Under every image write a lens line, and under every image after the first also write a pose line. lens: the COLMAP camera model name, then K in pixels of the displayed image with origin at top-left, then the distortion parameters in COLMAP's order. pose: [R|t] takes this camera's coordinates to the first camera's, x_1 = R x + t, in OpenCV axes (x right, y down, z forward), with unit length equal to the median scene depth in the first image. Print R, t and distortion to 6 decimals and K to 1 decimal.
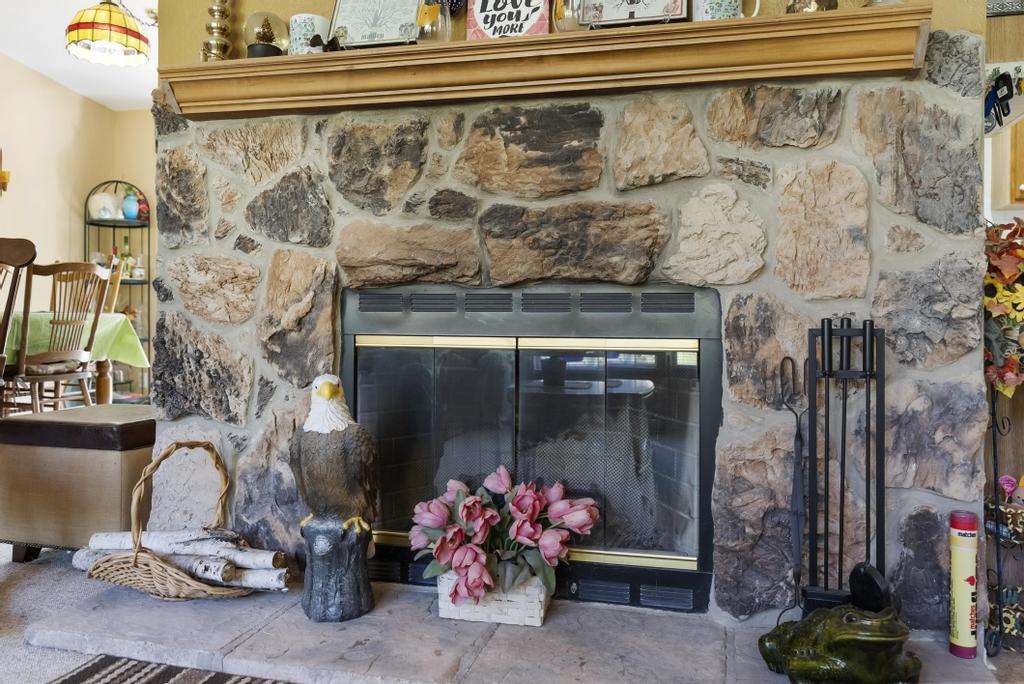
lens RADIAL K [[813.9, 0, 517.6], [0, 813.9, 311.7], [0, 0, 1]] dist [0.001828, 0.005184]
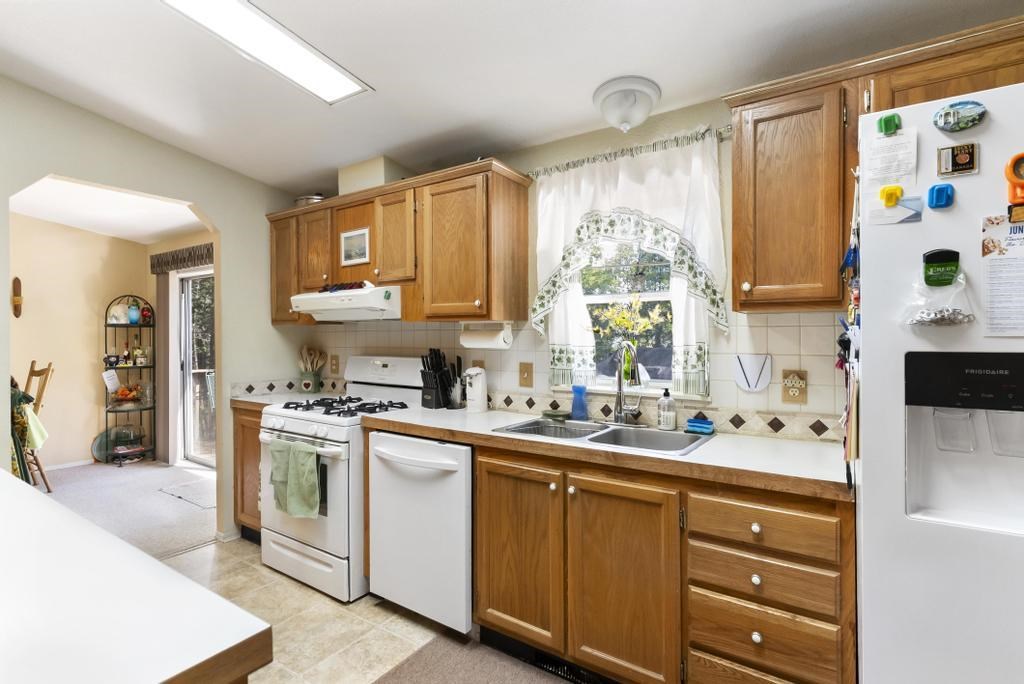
lens RADIAL K [[494.2, 0, 514.7], [0, 494.2, 339.7], [0, 0, 1]] dist [0.000015, 0.002169]
pose [[0.944431, -0.006426, -0.328646, 1.216781], [0.008502, 0.999952, 0.004881, -0.240988], [0.328599, -0.007404, 0.944441, 1.214090]]
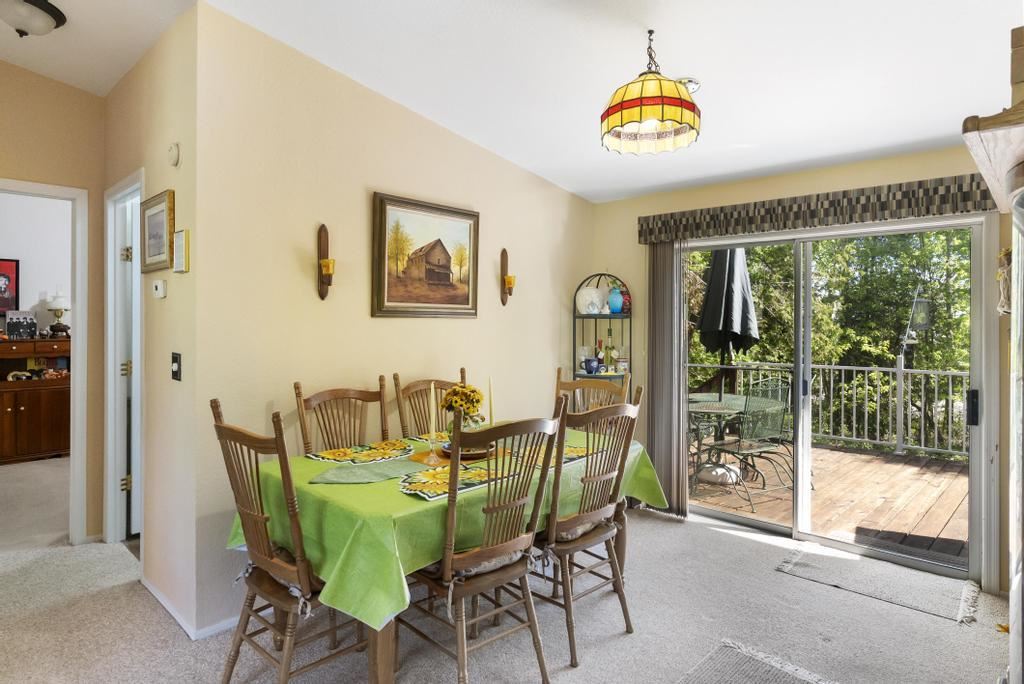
lens RADIAL K [[590.2, 0, 512.1], [0, 590.2, 322.9], [0, 0, 1]] dist [-0.001084, 0.004202]
pose [[0.881243, -0.002460, -0.472657, -0.722639], [0.000140, 0.999988, -0.004945, -0.283779], [0.472663, 0.004291, 0.881233, 0.912170]]
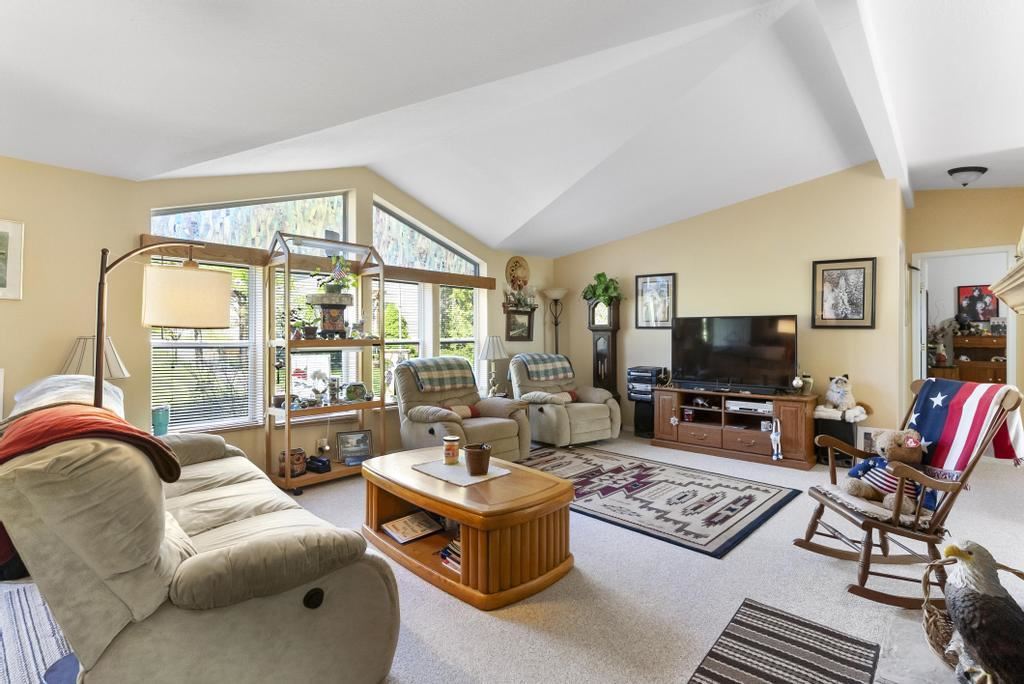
lens RADIAL K [[494.2, 0, 514.3], [0, 494.2, 335.0], [0, 0, 1]] dist [0.000015, 0.002169]
pose [[-0.438412, 0.001370, -0.898773, 0.719958], [-0.002022, 0.999995, 0.002510, -0.227961], [0.898772, 0.002918, -0.438407, 0.671212]]
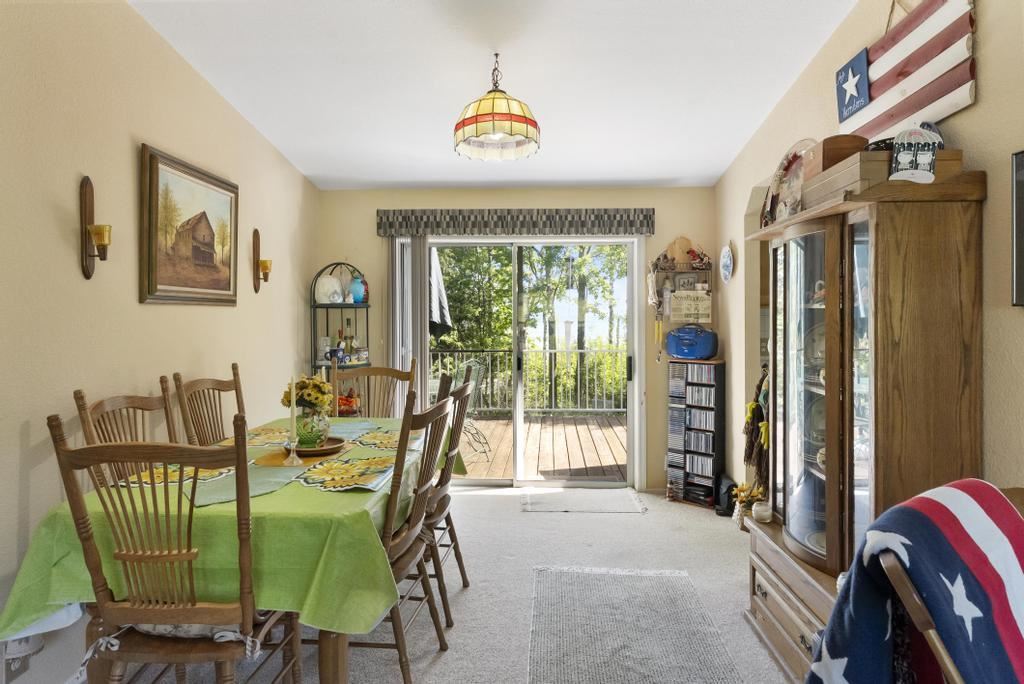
lens RADIAL K [[590.2, 0, 523.0], [0, 590.2, 322.7], [0, 0, 1]] dist [-0.001084, 0.004202]
pose [[0.974740, -0.012964, 0.222965, -1.280148], [0.011652, 0.999906, 0.007199, -0.266048], [-0.223037, -0.004419, 0.974800, 0.744680]]
